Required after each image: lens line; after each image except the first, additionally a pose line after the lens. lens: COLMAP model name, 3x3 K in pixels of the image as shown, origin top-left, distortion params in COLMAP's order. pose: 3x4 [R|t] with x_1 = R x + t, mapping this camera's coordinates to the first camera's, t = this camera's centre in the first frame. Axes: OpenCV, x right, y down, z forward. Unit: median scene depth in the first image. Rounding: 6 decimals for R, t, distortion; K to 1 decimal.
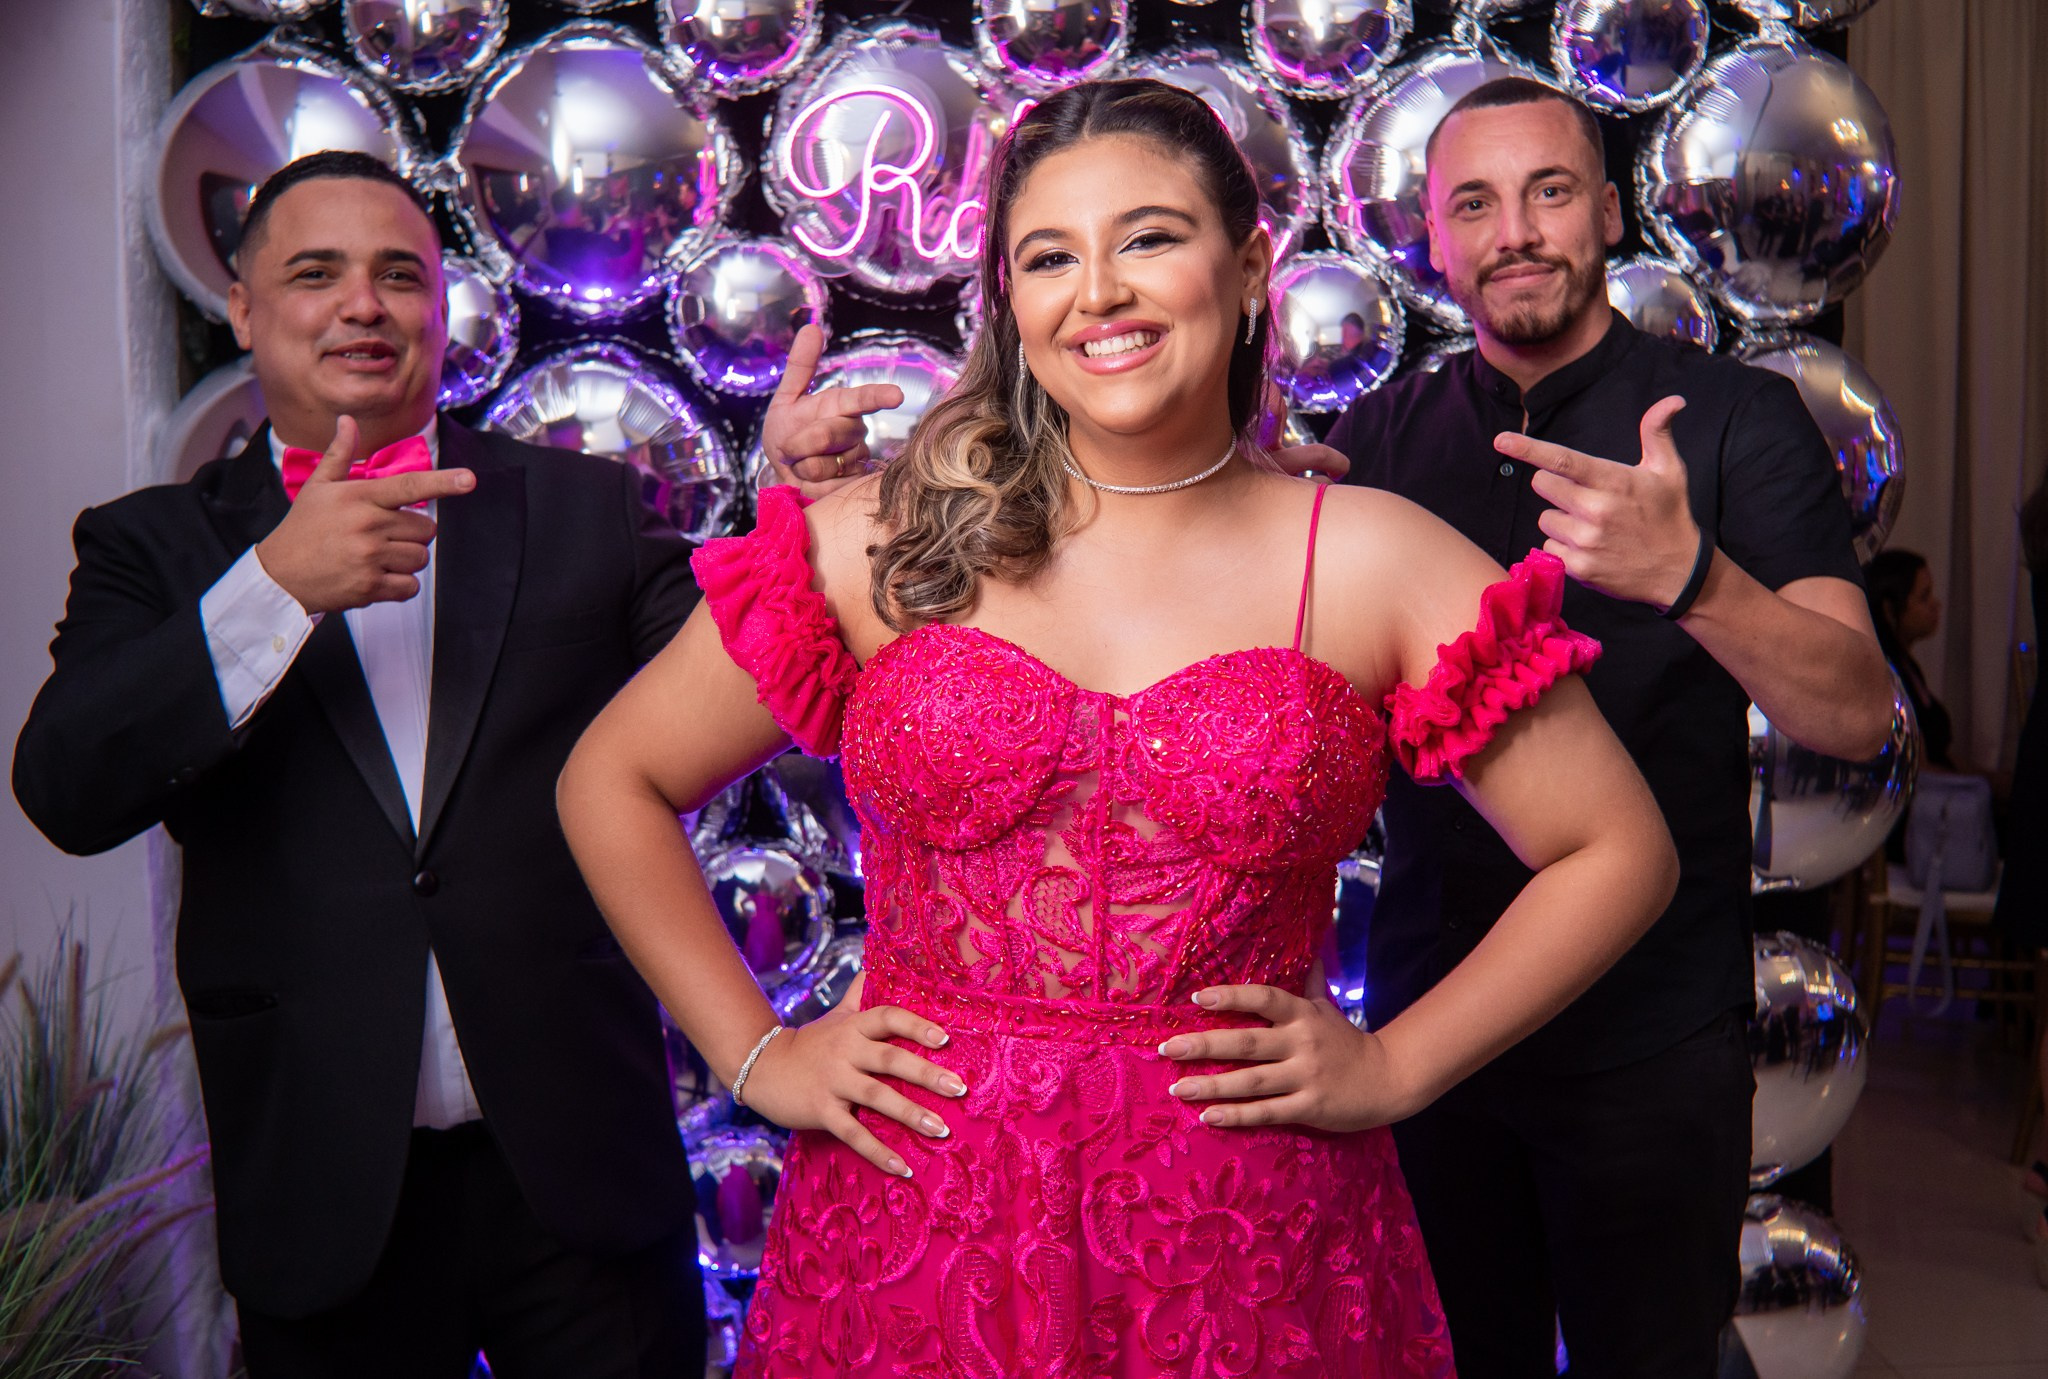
lens RADIAL K [[2150.5, 0, 1012.2], [0, 2150.5, 646.4], [0, 0, 1]] dist [-0.106815, 0.000000]
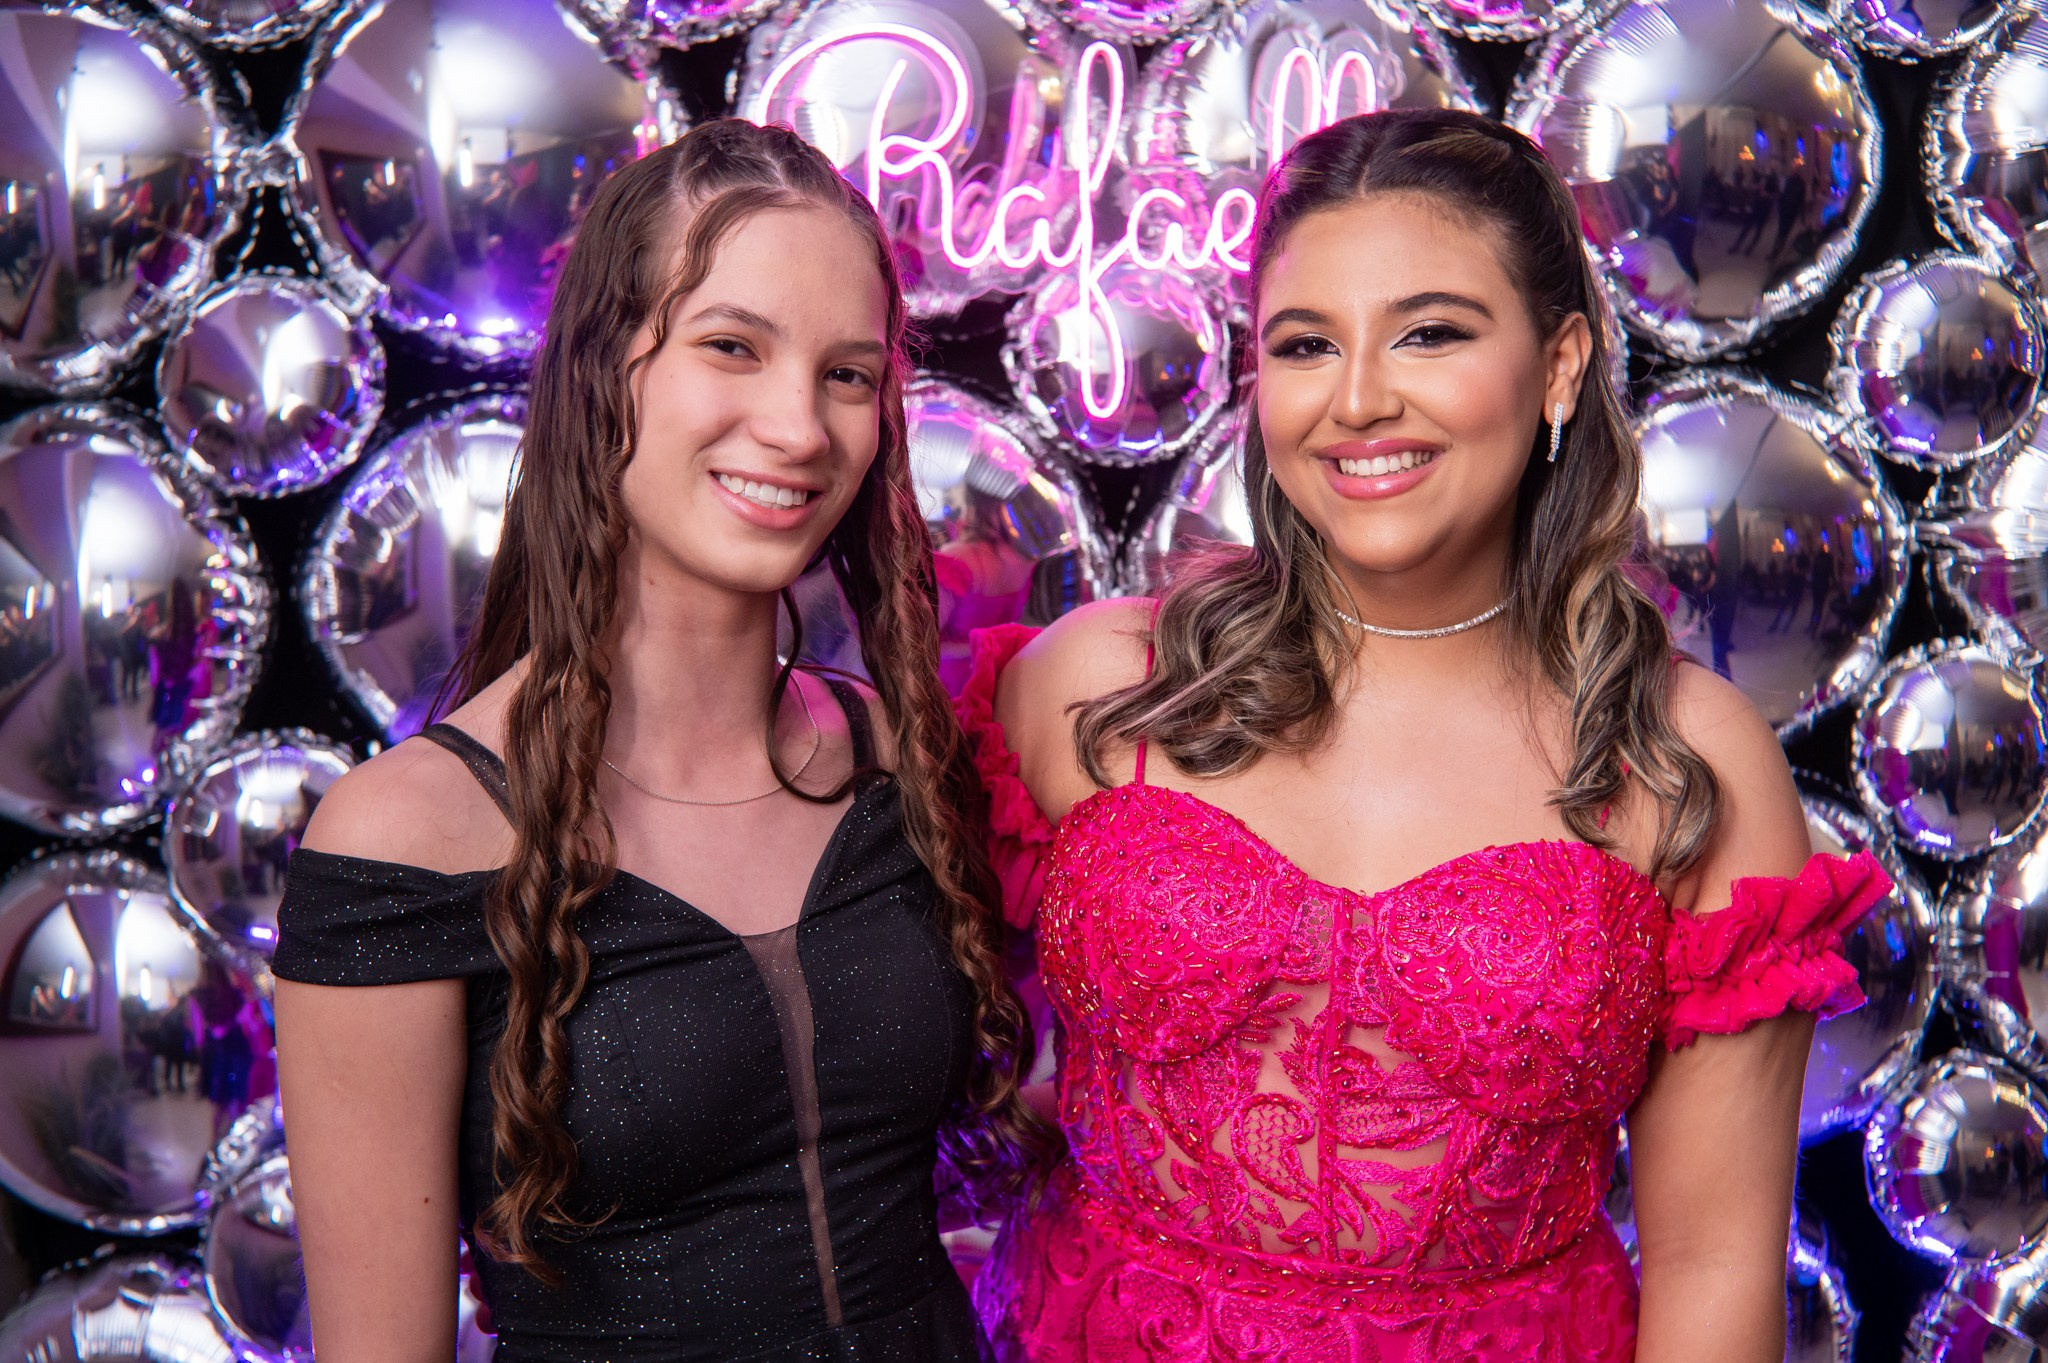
lens RADIAL K [[2150.5, 0, 1002.1], [0, 2150.5, 660.8], [0, 0, 1]] dist [-0.106815, 0.000000]
pose [[0.999645, -0.019336, 0.018305, -0.041020], [0.019309, 0.999812, 0.001623, -0.052009], [-0.018333, -0.001269, 0.999831, 0.288295]]
